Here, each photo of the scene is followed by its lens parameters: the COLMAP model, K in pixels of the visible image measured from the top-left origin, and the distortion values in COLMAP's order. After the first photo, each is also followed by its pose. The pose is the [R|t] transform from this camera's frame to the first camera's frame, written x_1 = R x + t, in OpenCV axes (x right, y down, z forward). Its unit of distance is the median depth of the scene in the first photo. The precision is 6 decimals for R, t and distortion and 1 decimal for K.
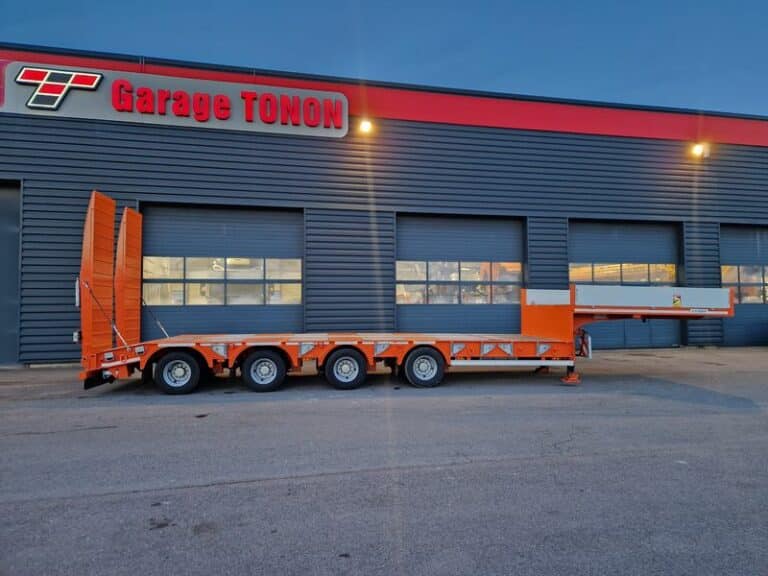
lens RADIAL K [[519.3, 0, 384.0], [0, 519.3, 287.5], [0, 0, 1]] dist [0.050458, -0.025263]
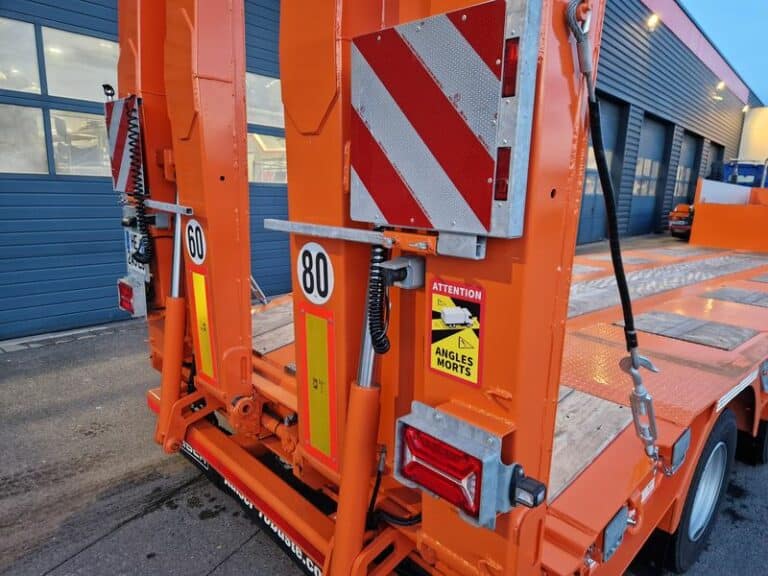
lens RADIAL K [[519.3, 0, 387.4], [0, 519.3, 296.1], [0, 0, 1]] dist [0.050458, -0.025263]
pose [[0.796444, -0.090015, 0.597976, -0.421285], [-0.068151, 0.969198, 0.236667, 0.013528], [-0.600860, -0.229245, 0.765777, 0.578760]]
